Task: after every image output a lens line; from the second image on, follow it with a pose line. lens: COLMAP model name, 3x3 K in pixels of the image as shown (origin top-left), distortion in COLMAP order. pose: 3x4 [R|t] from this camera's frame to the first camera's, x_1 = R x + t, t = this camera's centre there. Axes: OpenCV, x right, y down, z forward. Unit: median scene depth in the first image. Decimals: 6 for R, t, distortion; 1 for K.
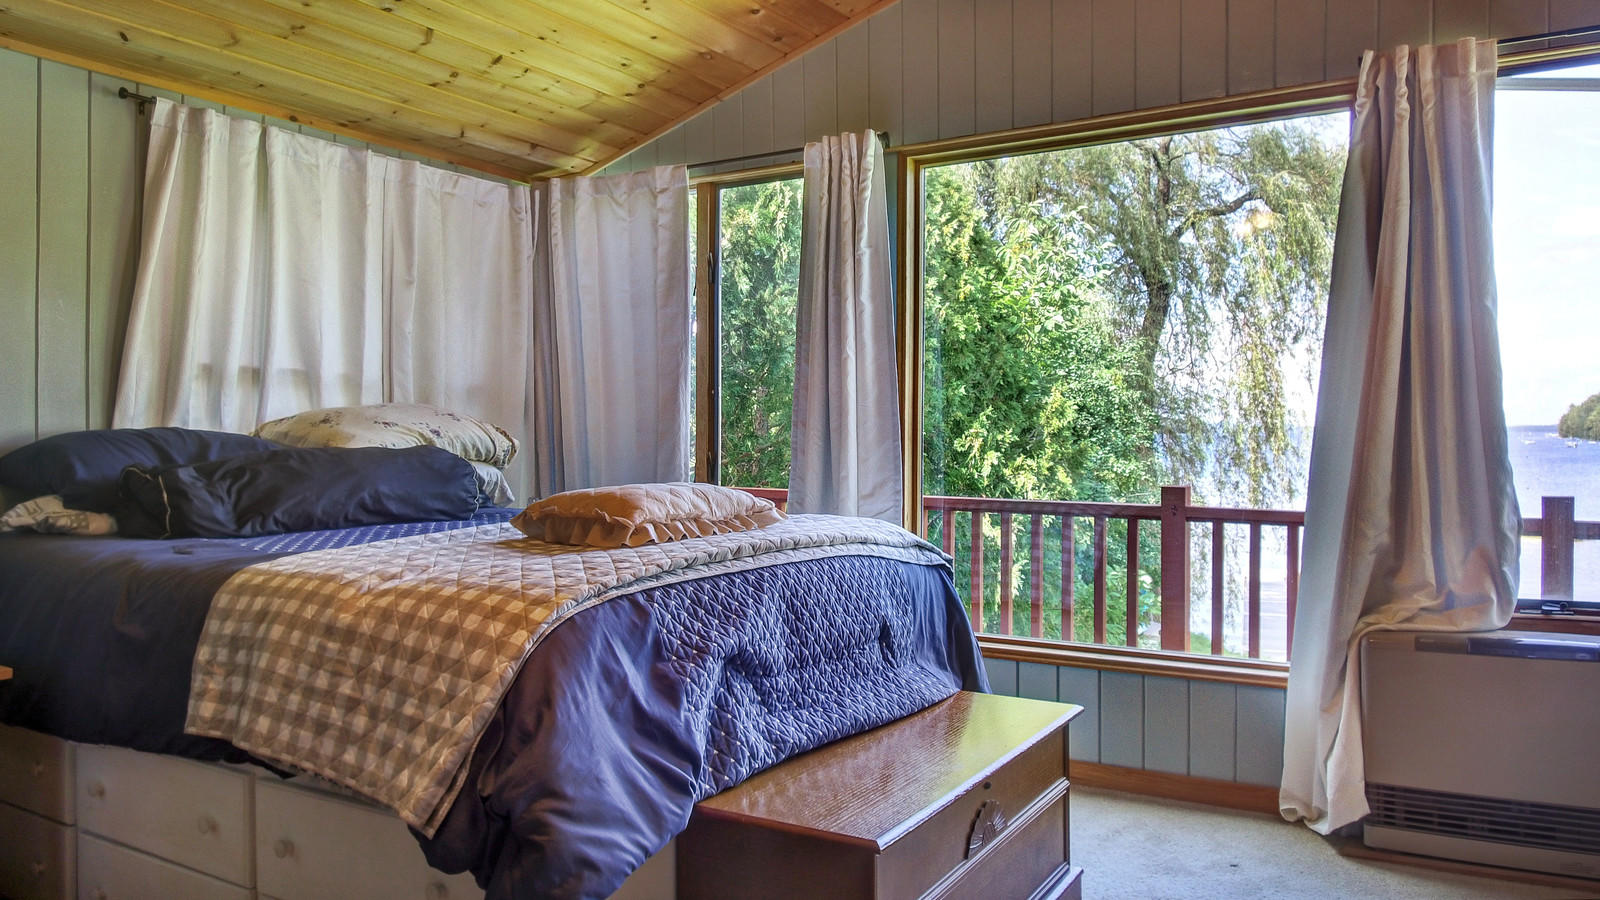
lens RADIAL K [[1140.7, 0, 801.9], [0, 1140.7, 444.2], [0, 0, 1]] dist [-0.001016, -0.030223]
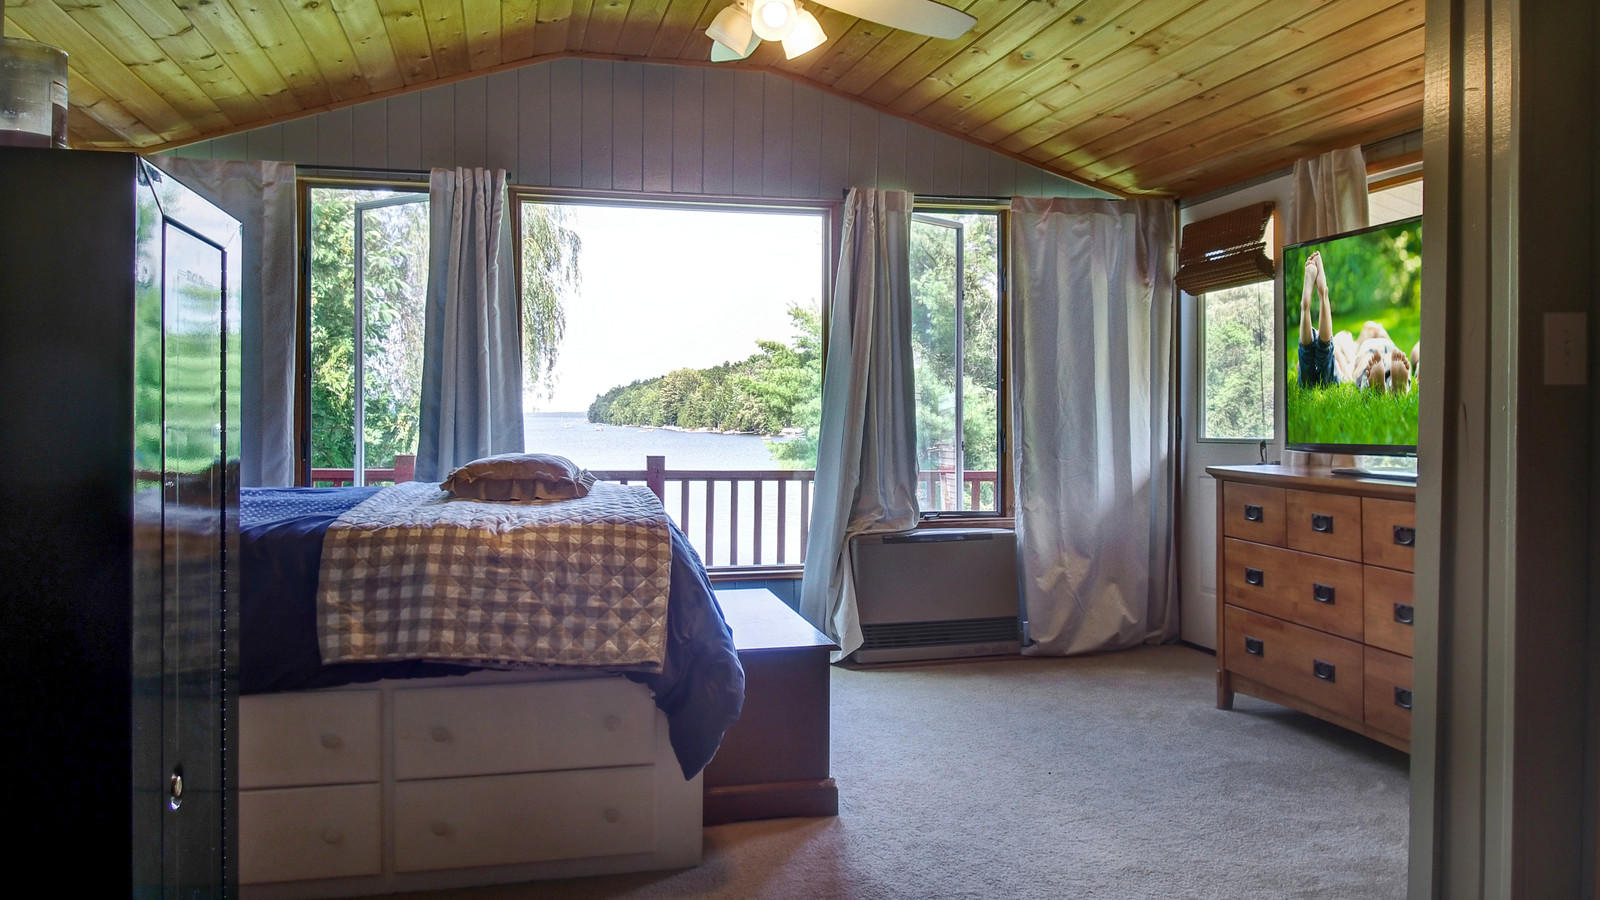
lens RADIAL K [[1140.7, 0, 803.5], [0, 1140.7, 444.8], [0, 0, 1]] dist [-0.001016, -0.030223]
pose [[0.718510, -0.011664, 0.695419, -0.733249], [0.000526, 0.999868, 0.016227, 0.002912], [-0.695516, -0.011293, 0.718422, -0.152489]]
